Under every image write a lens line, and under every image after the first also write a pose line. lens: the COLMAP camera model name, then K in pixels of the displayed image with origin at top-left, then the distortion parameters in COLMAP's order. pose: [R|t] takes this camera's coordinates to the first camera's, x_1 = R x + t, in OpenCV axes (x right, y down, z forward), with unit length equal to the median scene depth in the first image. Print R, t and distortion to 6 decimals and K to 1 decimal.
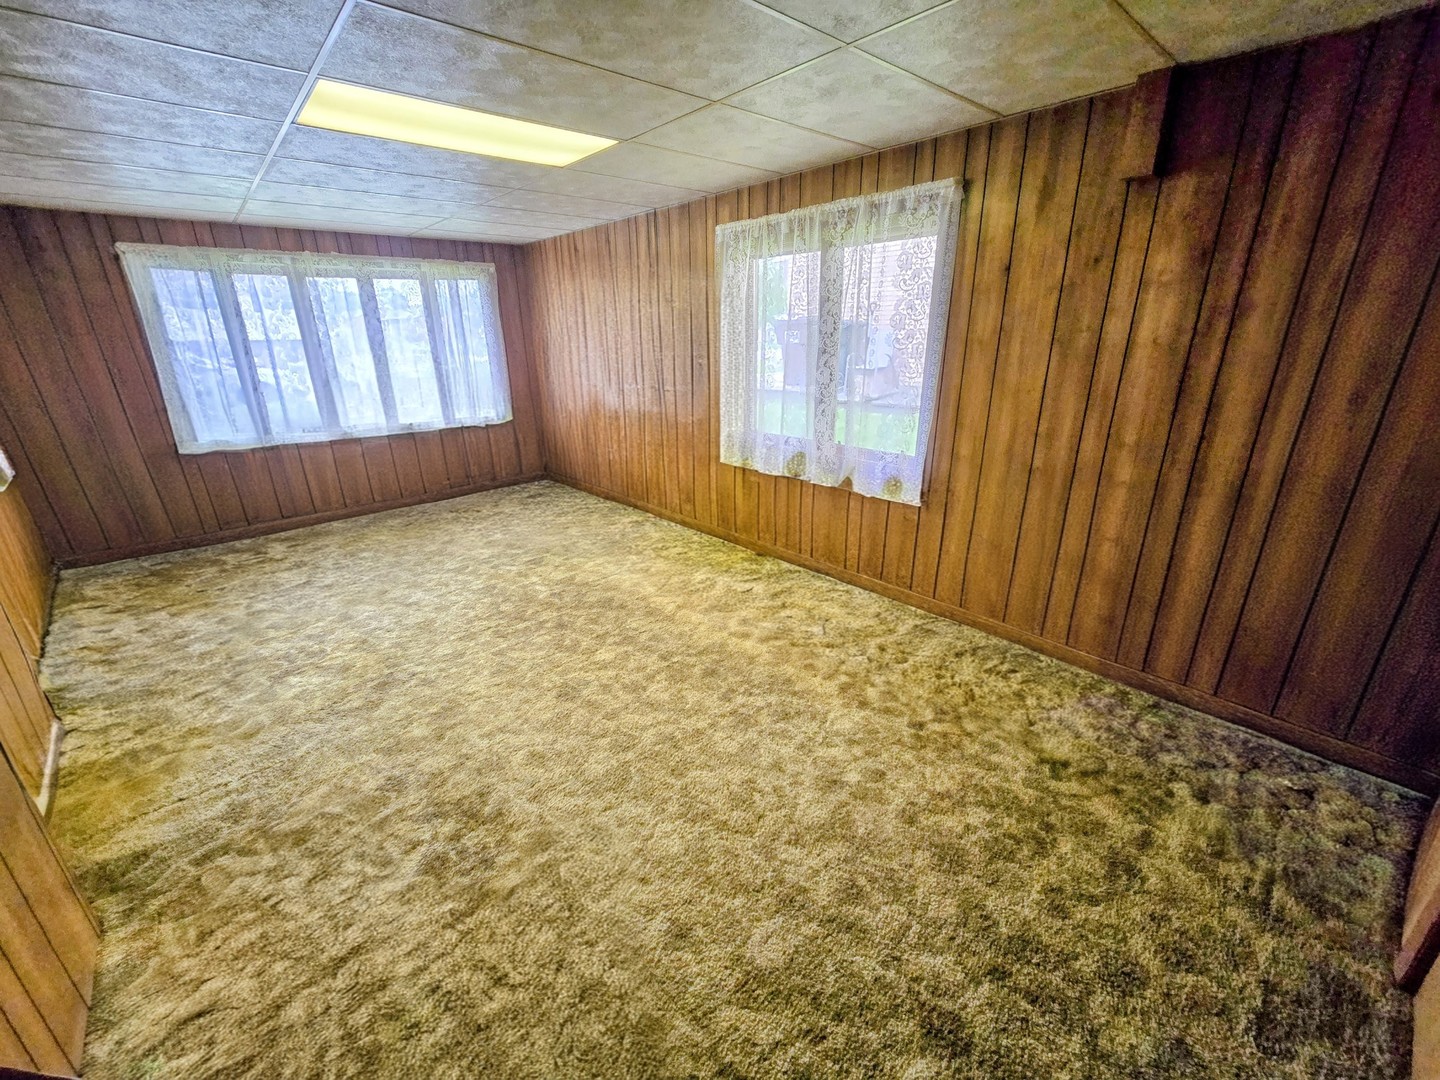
lens RADIAL K [[587.8, 0, 713.3], [0, 587.8, 538.8], [0, 0, 1]] dist [-0.001013, -0.000218]
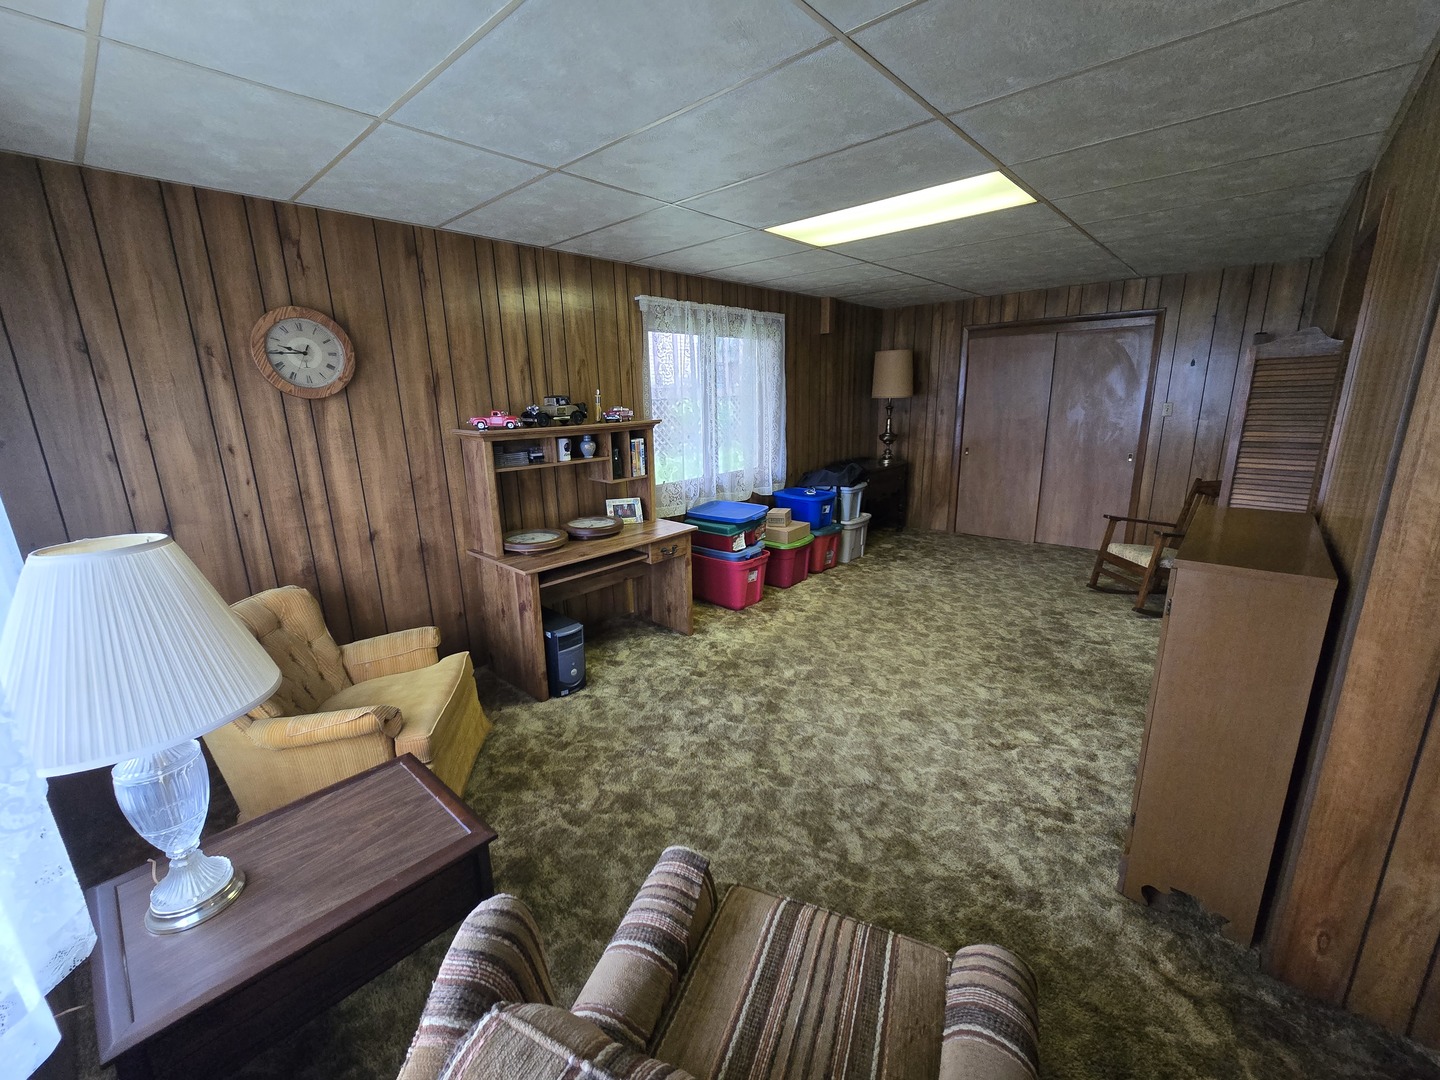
lens RADIAL K [[586.3, 0, 712.9], [0, 586.3, 542.2], [0, 0, 1]] dist [-0.001766, 0.000400]
pose [[-0.120324, -0.233836, 0.964802, -1.296968], [0.357547, 0.896432, 0.261857, -0.435663], [-0.926111, 0.376470, -0.024255, 1.263957]]
